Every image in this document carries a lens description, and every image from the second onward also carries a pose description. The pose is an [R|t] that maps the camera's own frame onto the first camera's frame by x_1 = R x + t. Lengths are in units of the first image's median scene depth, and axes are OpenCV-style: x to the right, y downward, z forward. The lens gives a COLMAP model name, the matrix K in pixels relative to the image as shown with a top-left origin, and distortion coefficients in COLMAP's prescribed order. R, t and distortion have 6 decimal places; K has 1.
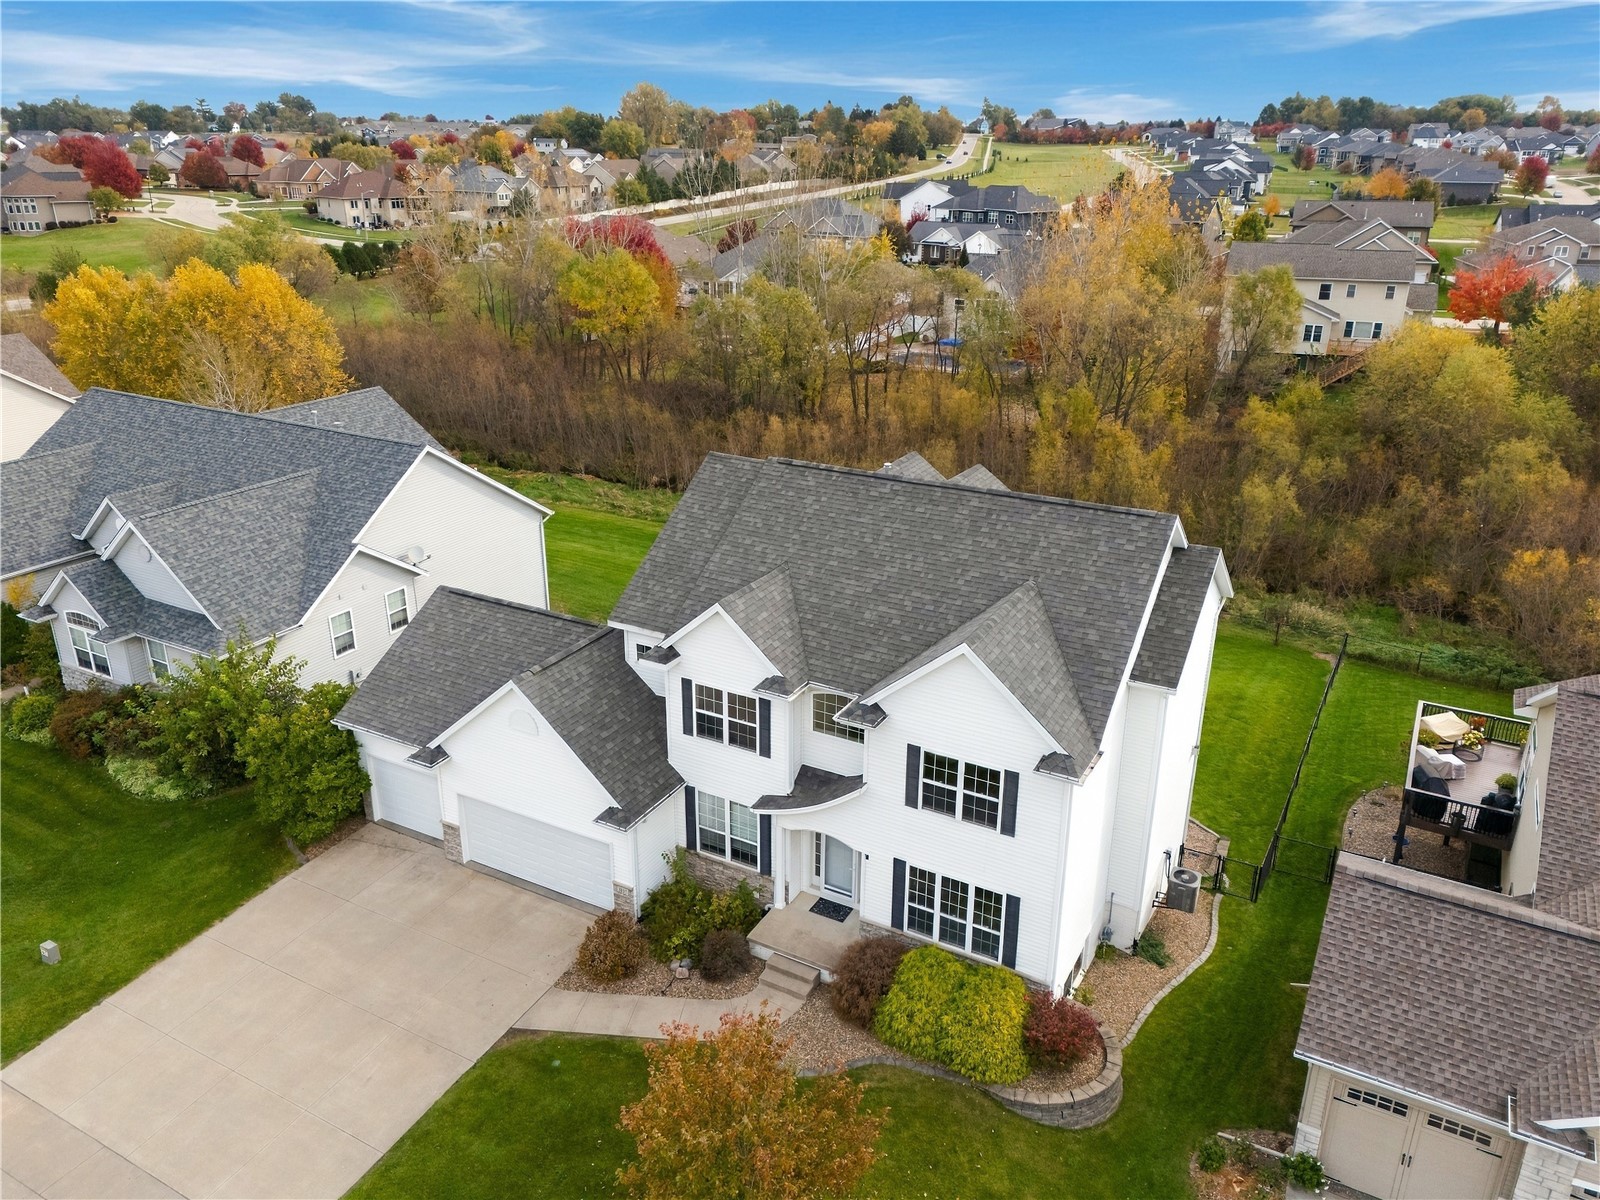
lens RADIAL K [[1169.6, 0, 800.0], [0, 1169.6, 600.0], [0, 0, 1]] dist [0.082085, -0.077004]
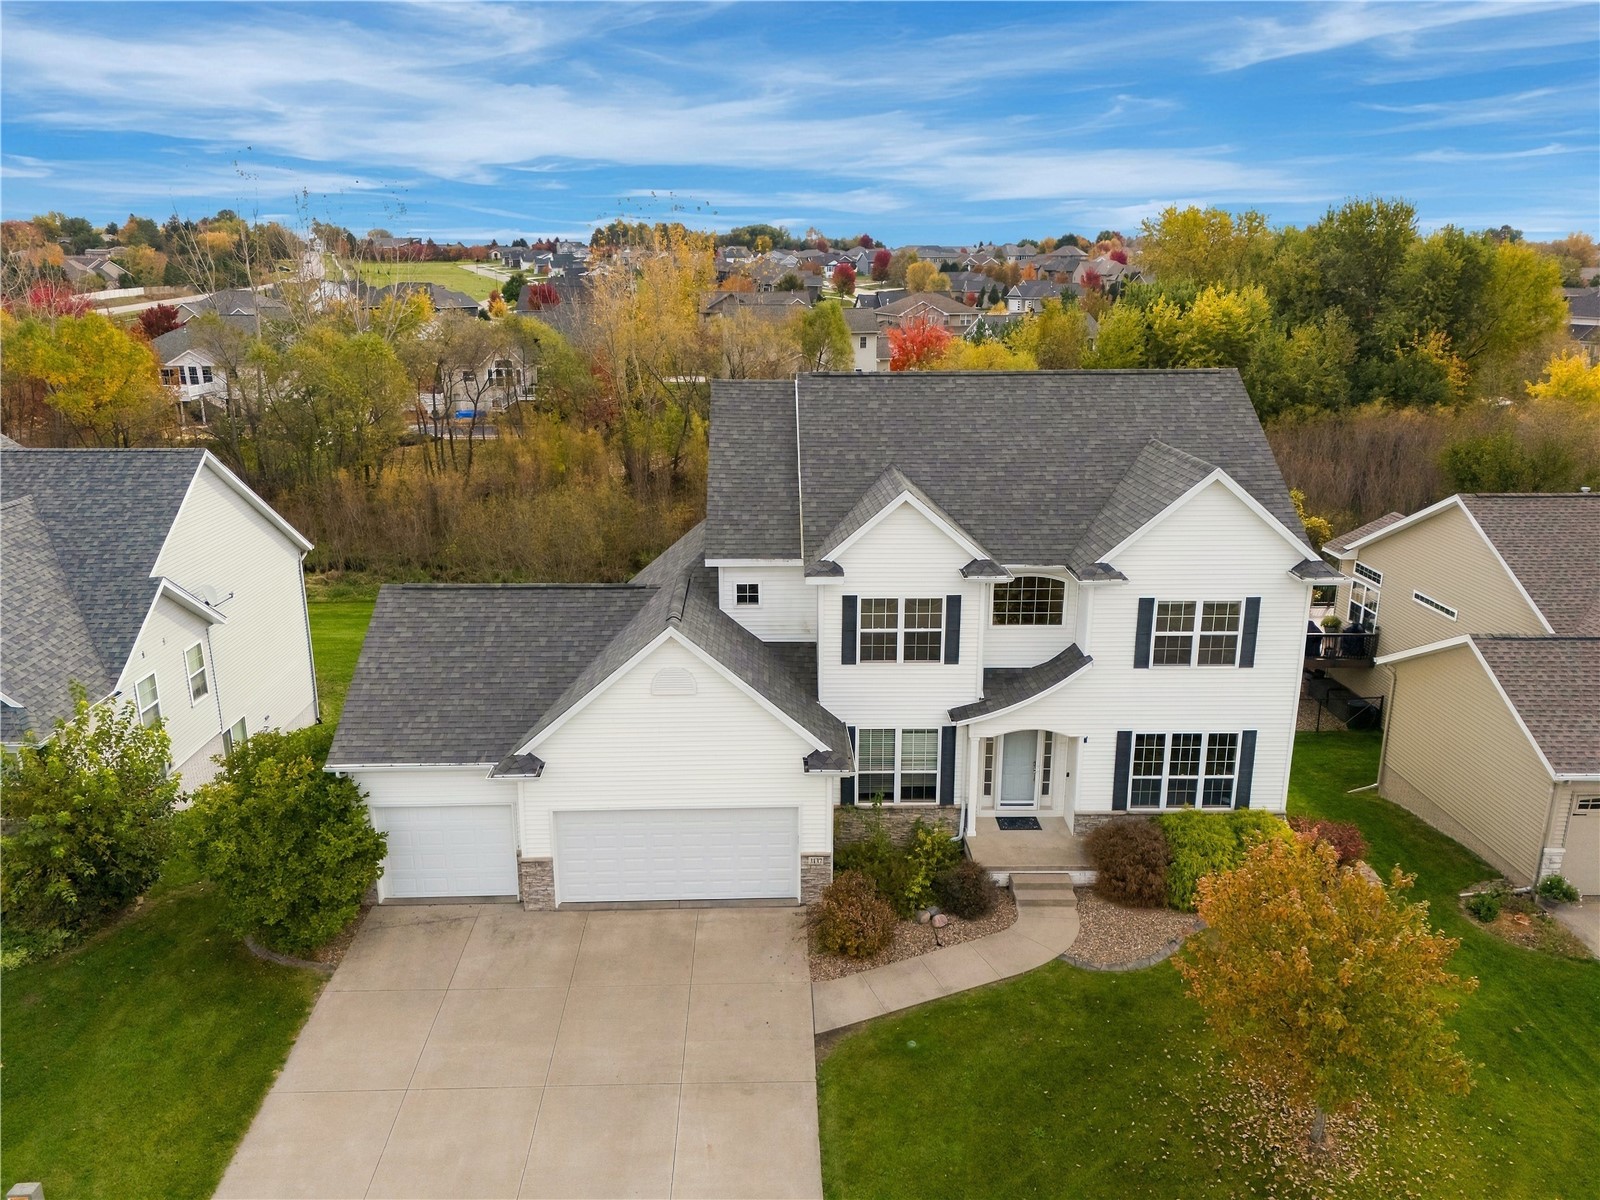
lens RADIAL K [[1157.1, 0, 800.0], [0, 1157.1, 600.0], [0, 0, 1]] dist [0.032534, -0.004913]
pose [[0.863304, -0.145944, 0.483121, -0.554634], [0.190109, 0.980802, -0.043426, 0.102906], [-0.467509, 0.129336, 0.874476, 0.275043]]
